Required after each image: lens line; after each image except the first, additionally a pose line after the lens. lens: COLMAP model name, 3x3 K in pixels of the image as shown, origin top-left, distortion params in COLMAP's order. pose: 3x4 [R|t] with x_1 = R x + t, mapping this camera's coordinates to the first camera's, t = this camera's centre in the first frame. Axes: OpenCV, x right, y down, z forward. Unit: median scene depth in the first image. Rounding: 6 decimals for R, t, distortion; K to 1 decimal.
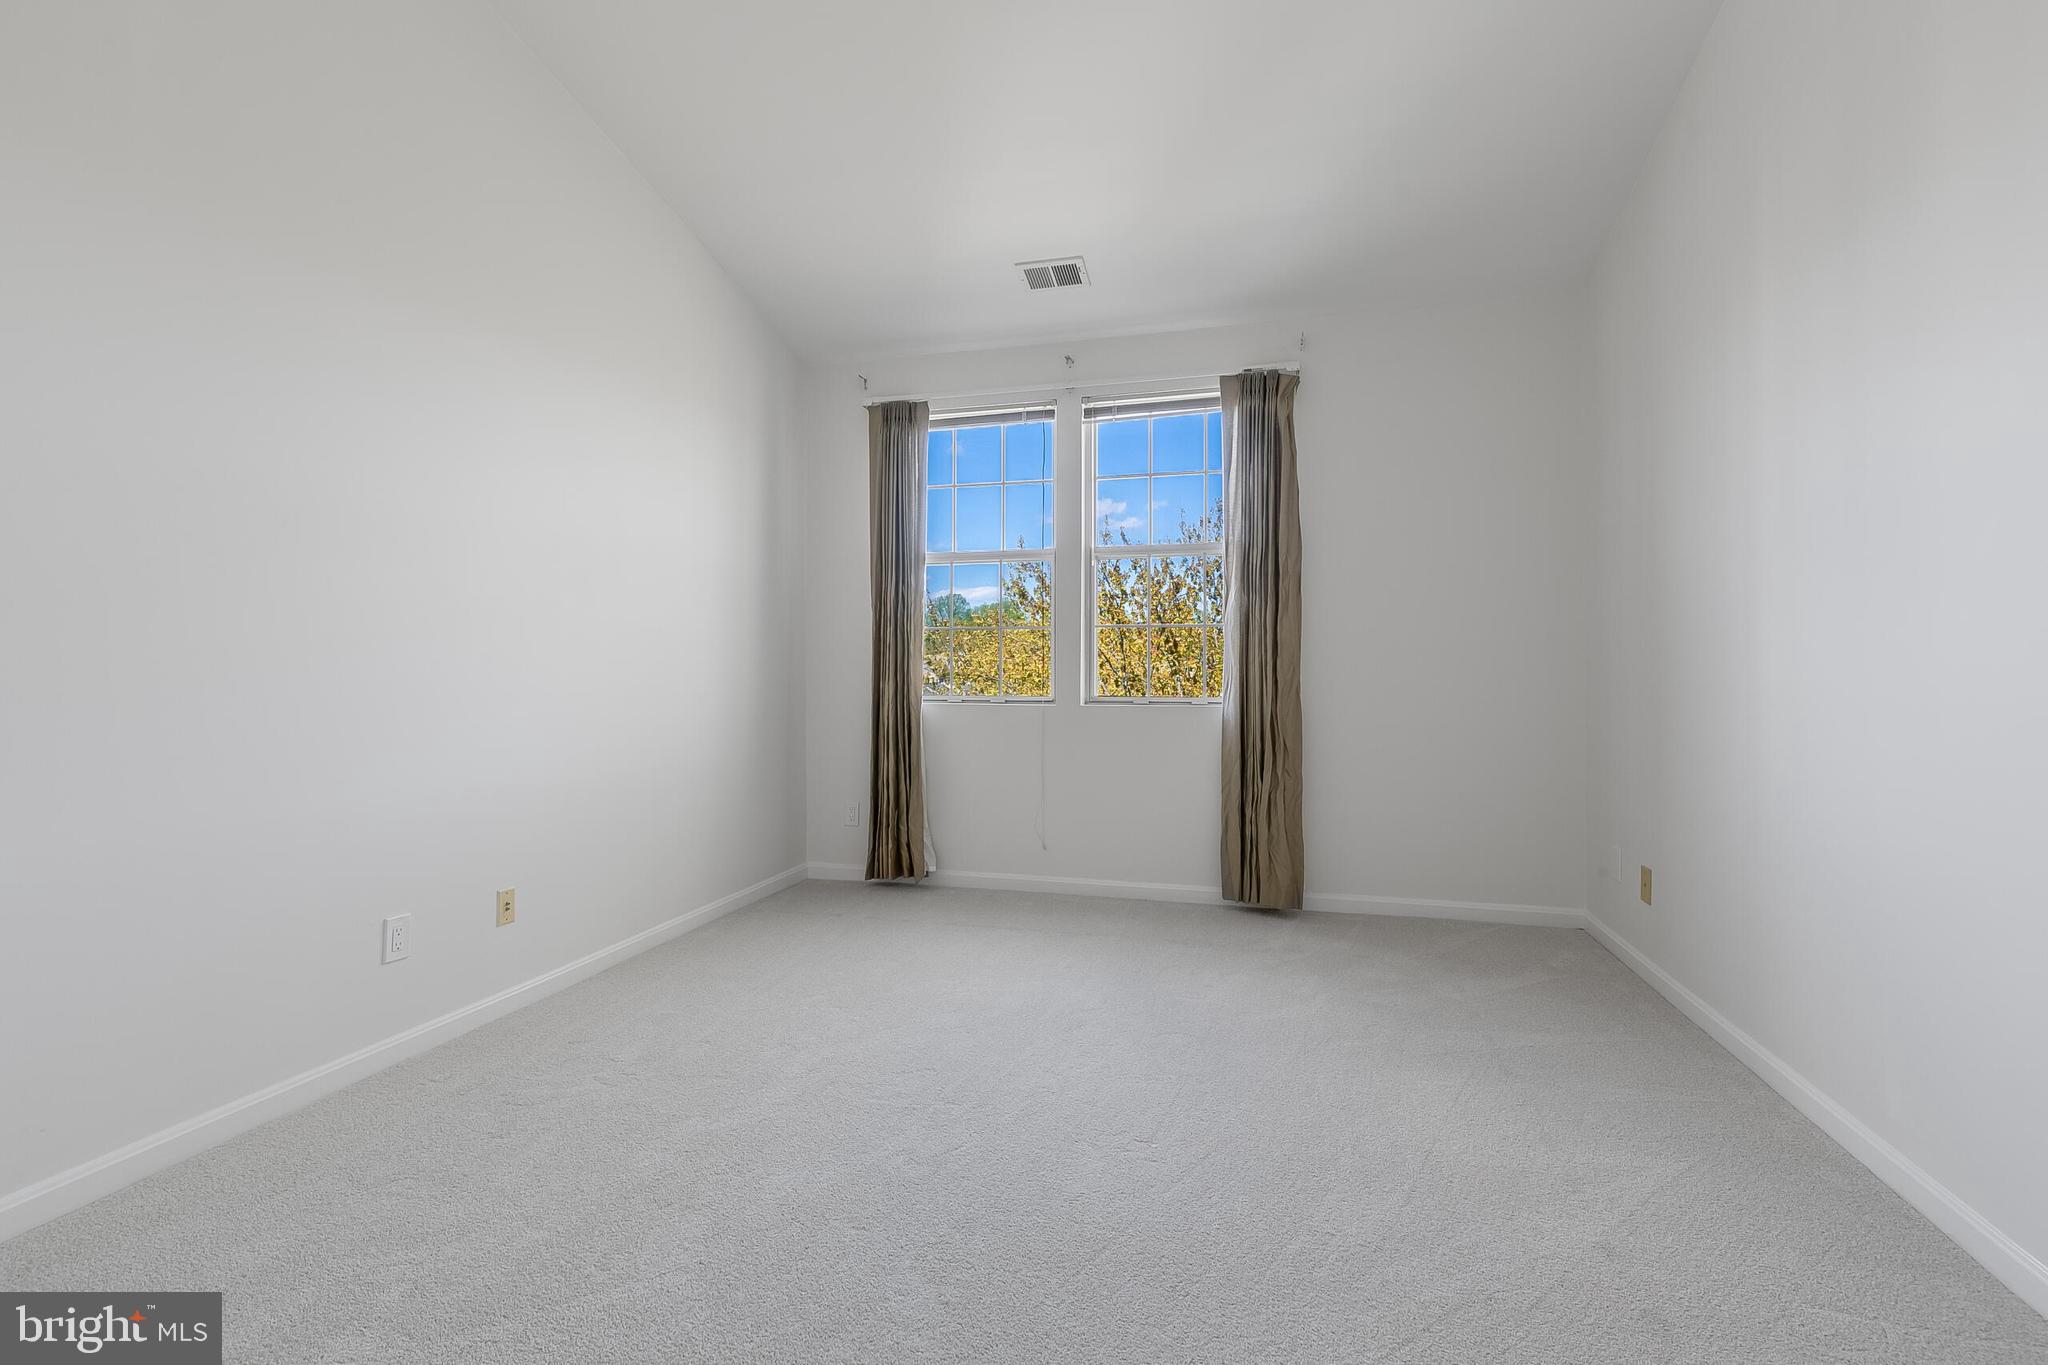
lens RADIAL K [[929.5, 0, 1022.7], [0, 929.5, 674.5], [0, 0, 1]] dist [0.005526, -0.000464]
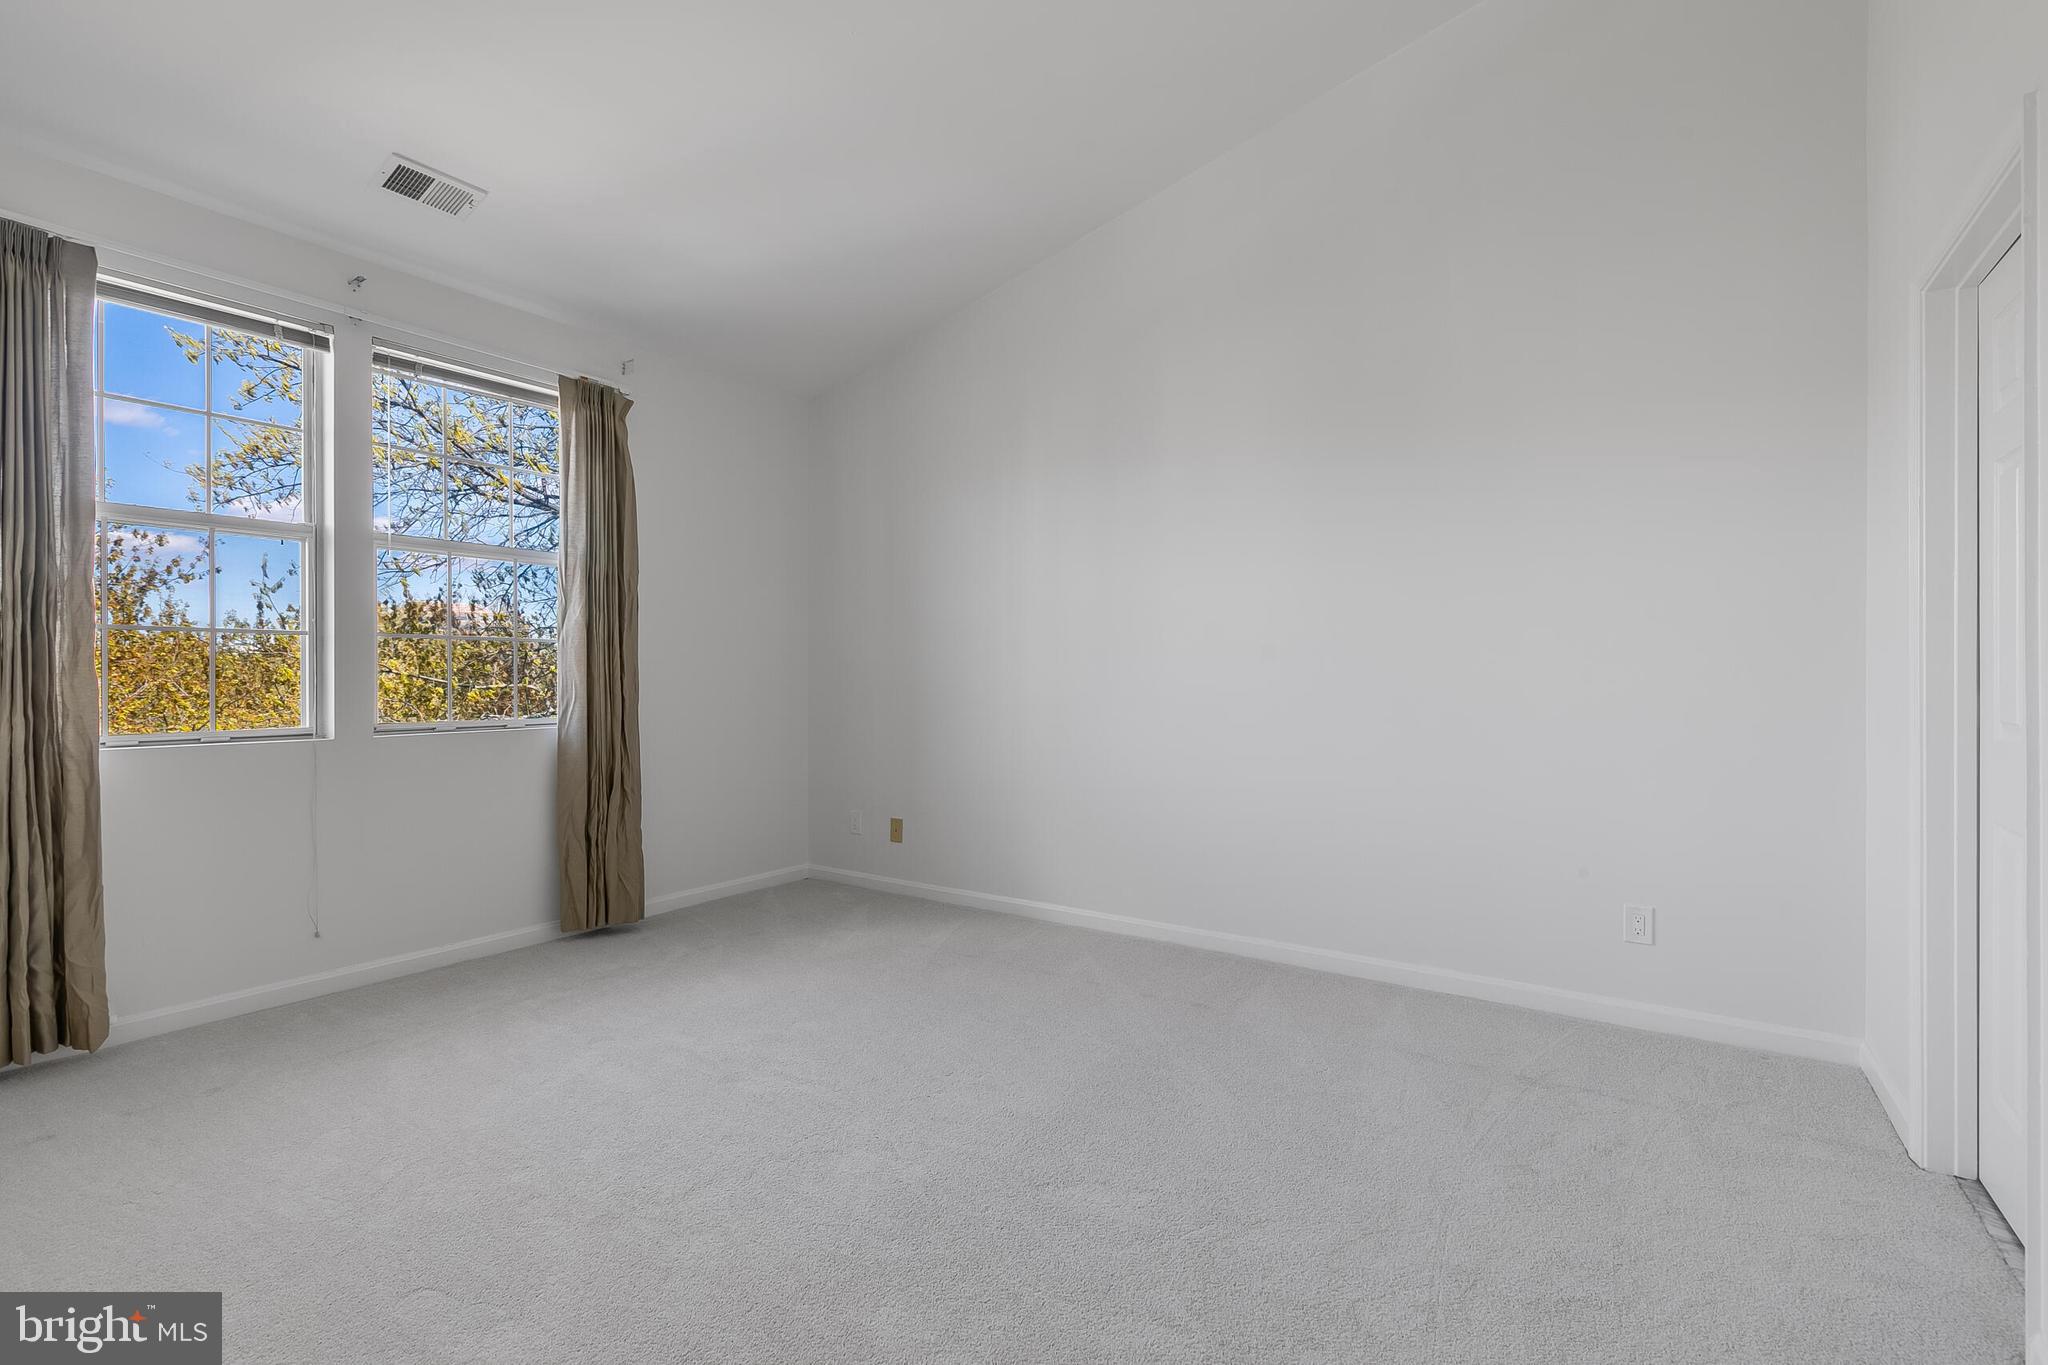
lens RADIAL K [[929.5, 0, 1022.7], [0, 929.5, 674.5], [0, 0, 1]] dist [0.005526, -0.000464]
pose [[0.318619, 0.000632, 0.947883, -0.528115], [0.003756, 0.999991, -0.001929, -0.015402], [-0.947875, 0.004175, 0.318614, 0.259558]]
